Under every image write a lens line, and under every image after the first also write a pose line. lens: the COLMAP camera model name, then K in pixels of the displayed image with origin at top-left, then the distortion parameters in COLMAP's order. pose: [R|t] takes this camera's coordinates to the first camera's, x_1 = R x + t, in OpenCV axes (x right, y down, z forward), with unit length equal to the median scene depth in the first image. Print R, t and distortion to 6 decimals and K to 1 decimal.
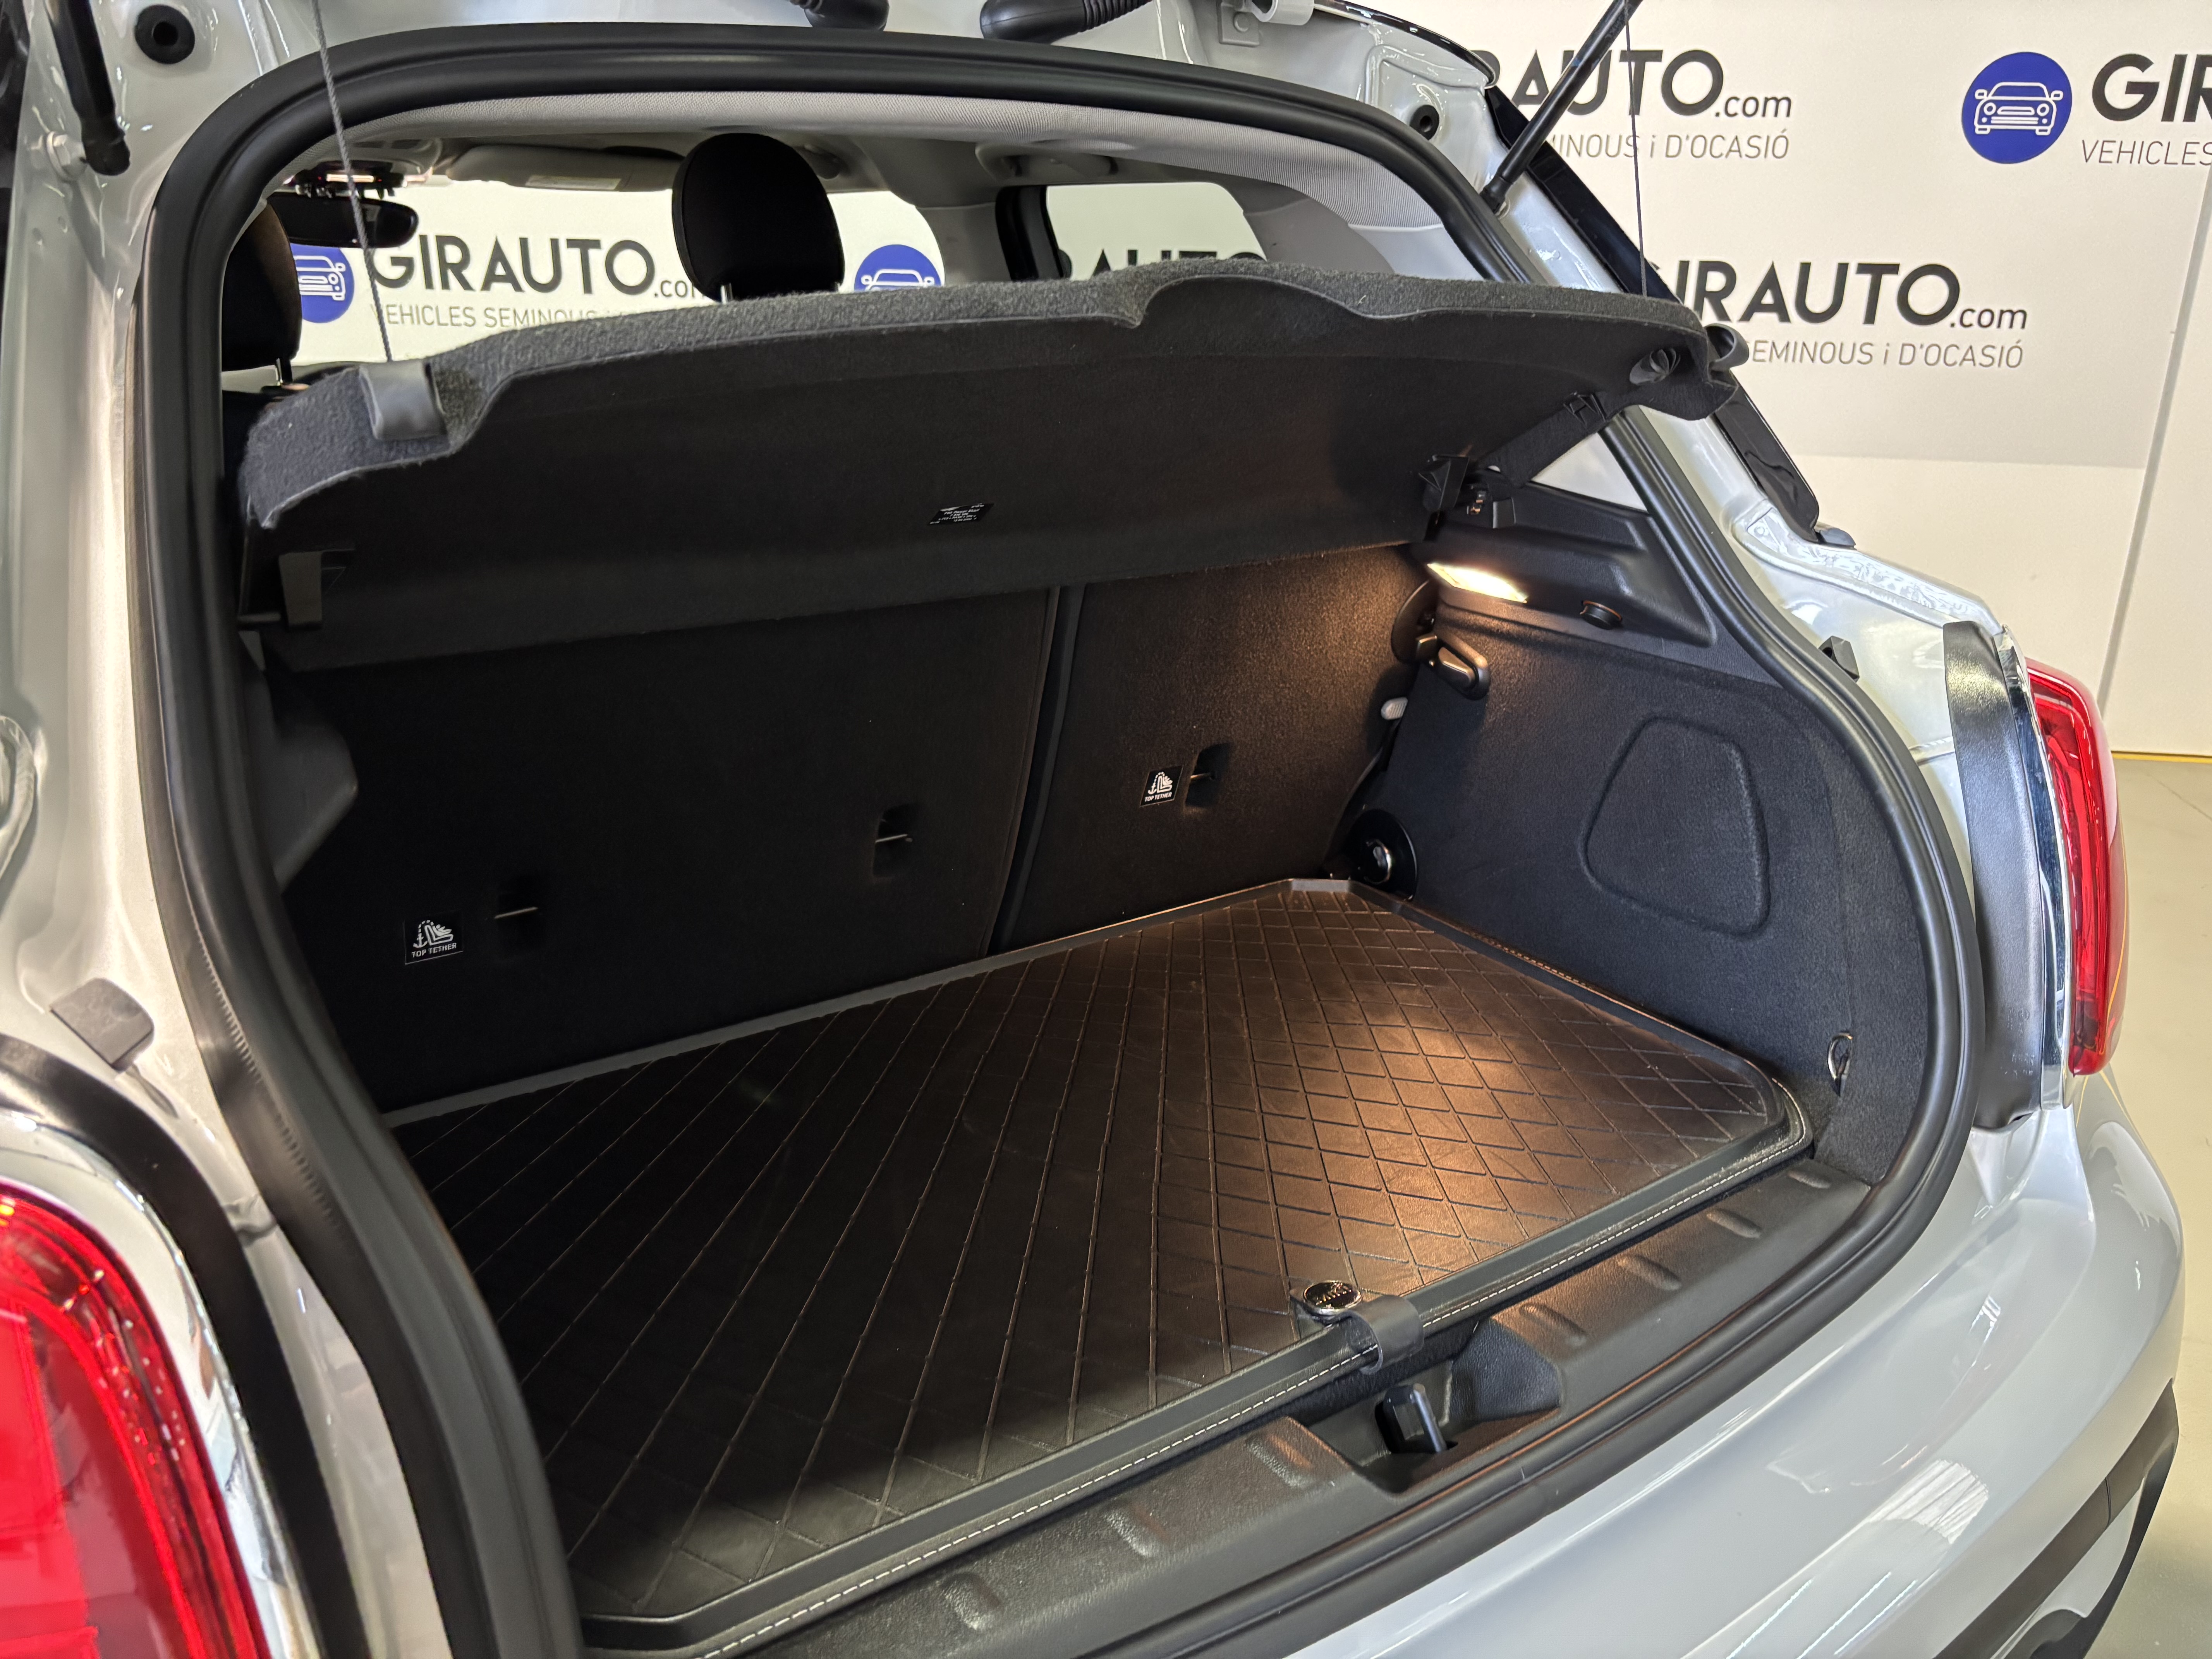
lens RADIAL K [[1665.4, 0, 1106.0], [0, 1665.4, 829.5], [0, 0, 1]] dist [0.000317, -0.094539]
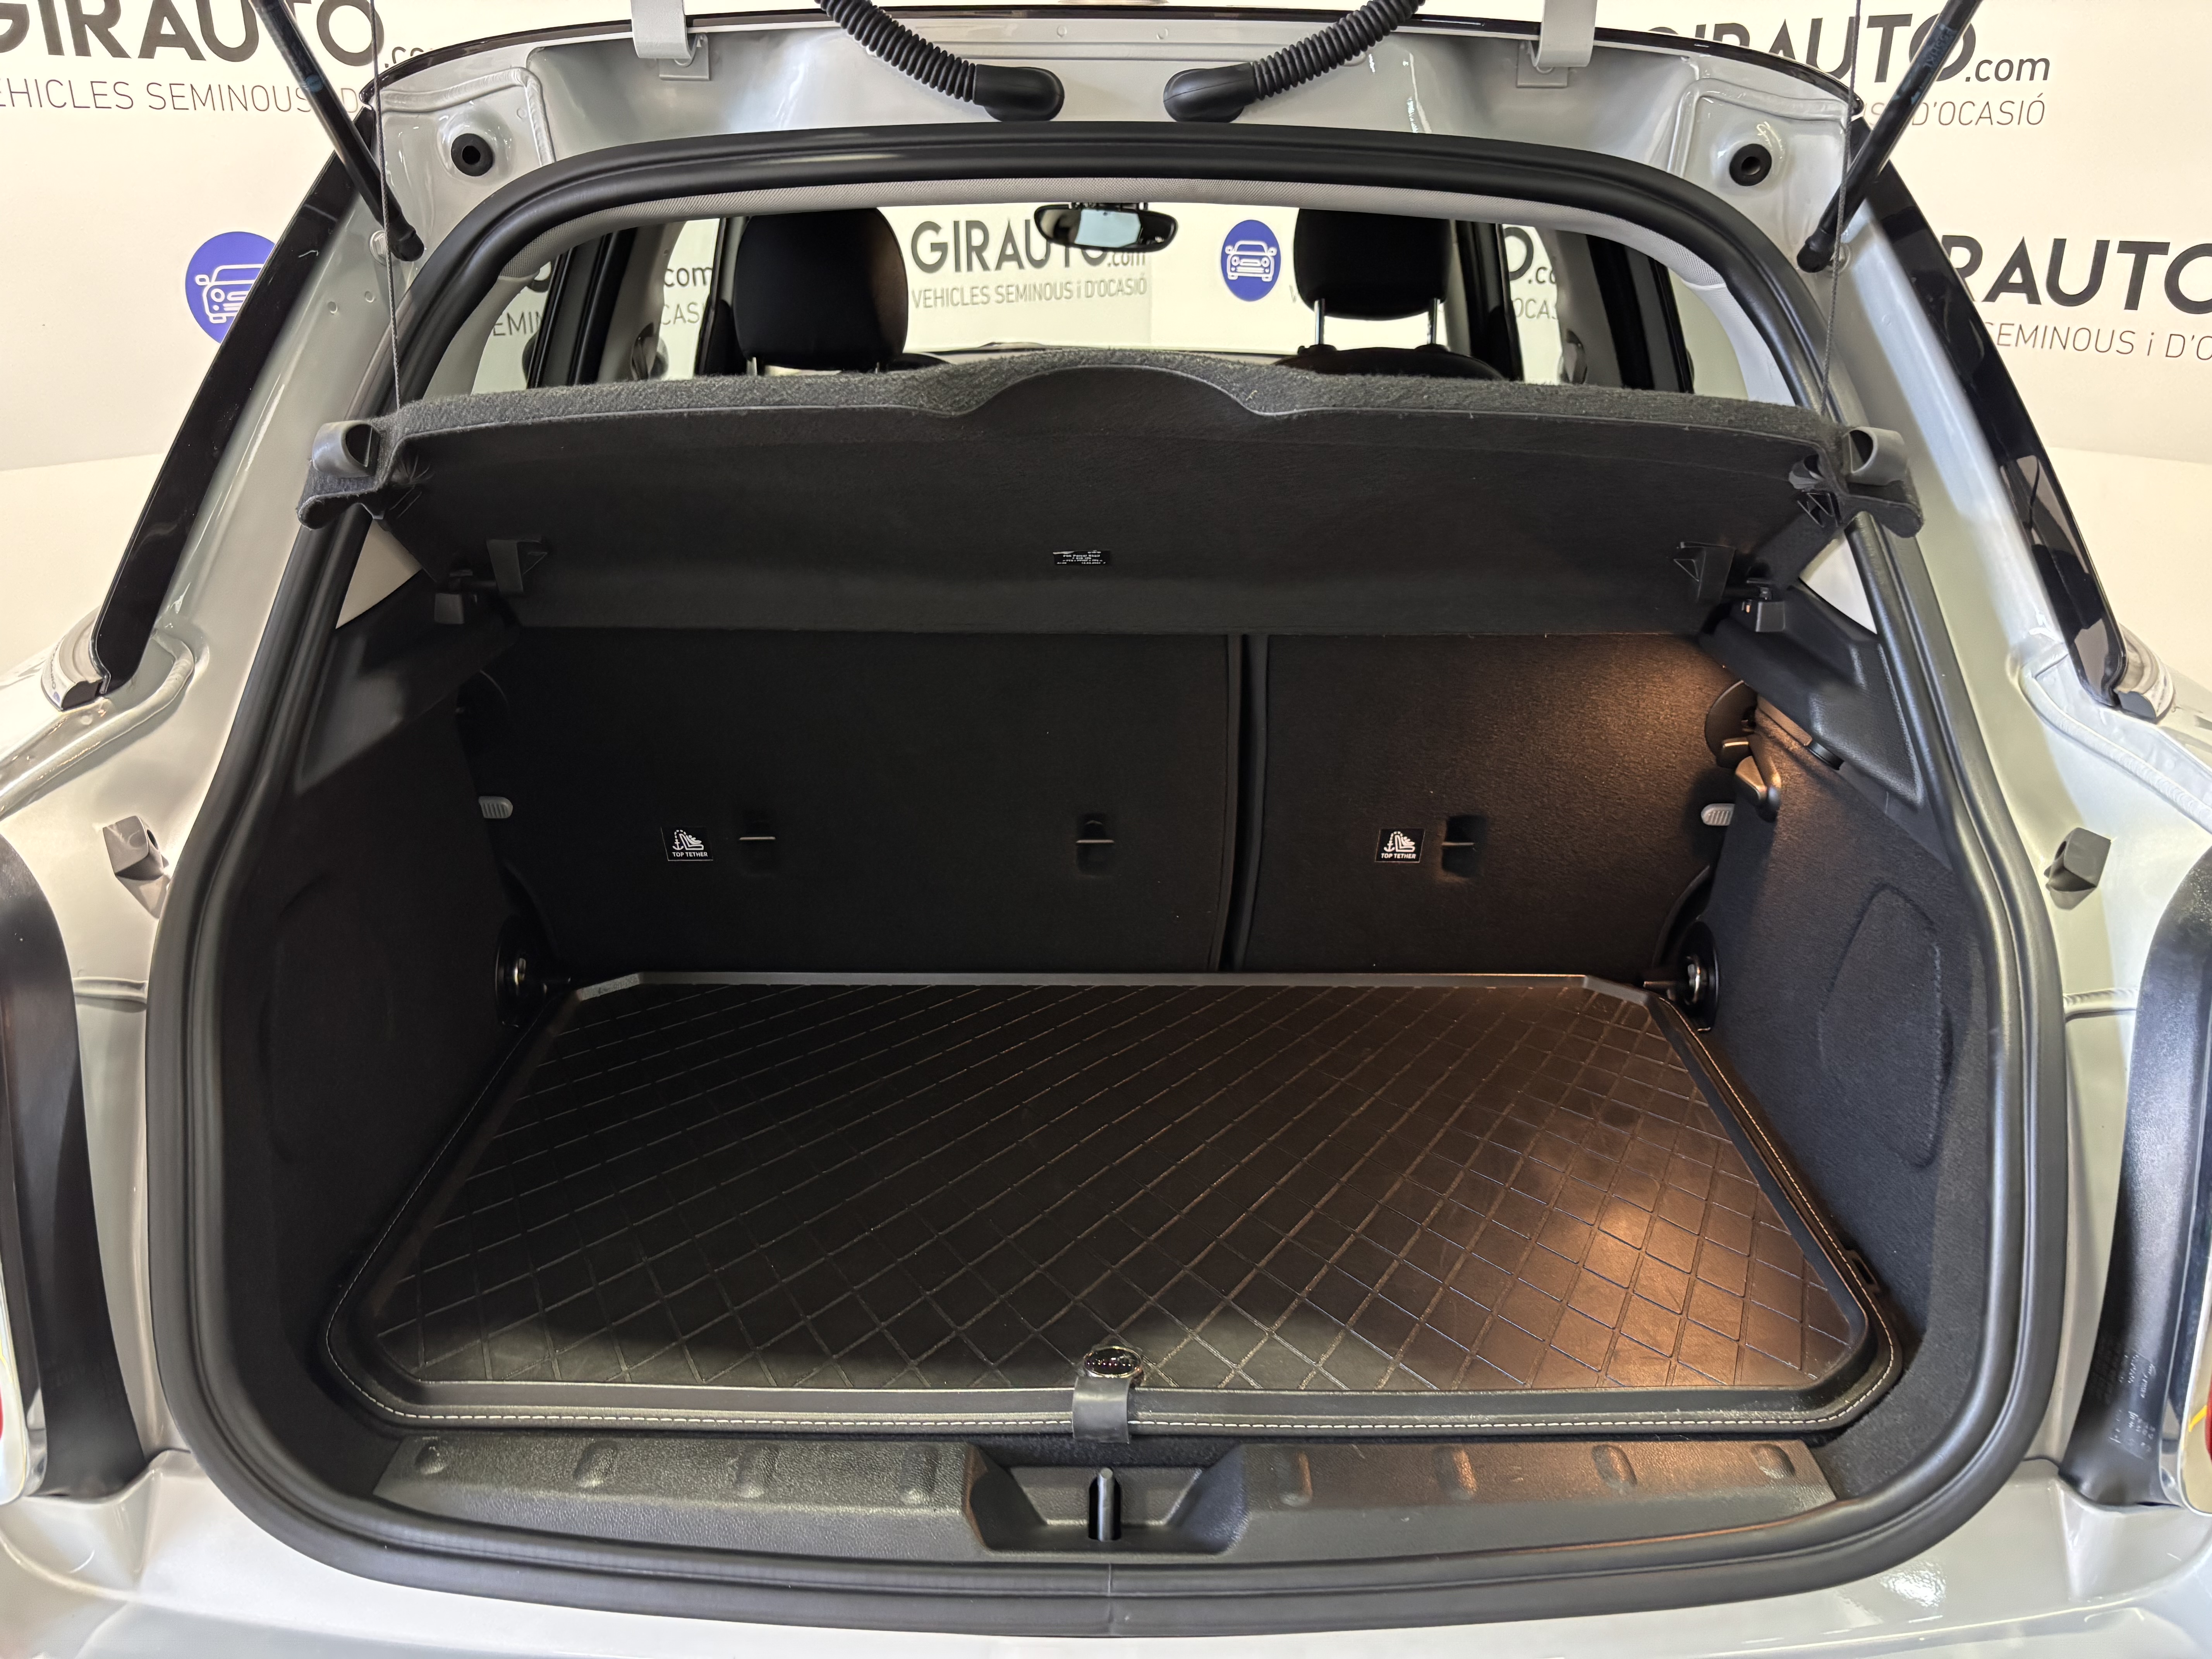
lens RADIAL K [[1624.3, 0, 1106.0], [0, 1624.3, 829.5], [0, 0, 1]] dist [-0.001942, -0.008556]
pose [[0.826241, 0.196497, -0.527935, 0.447613], [-0.183932, 0.979929, 0.076868, -0.087653], [0.532443, 0.033592, 0.845799, 0.108126]]
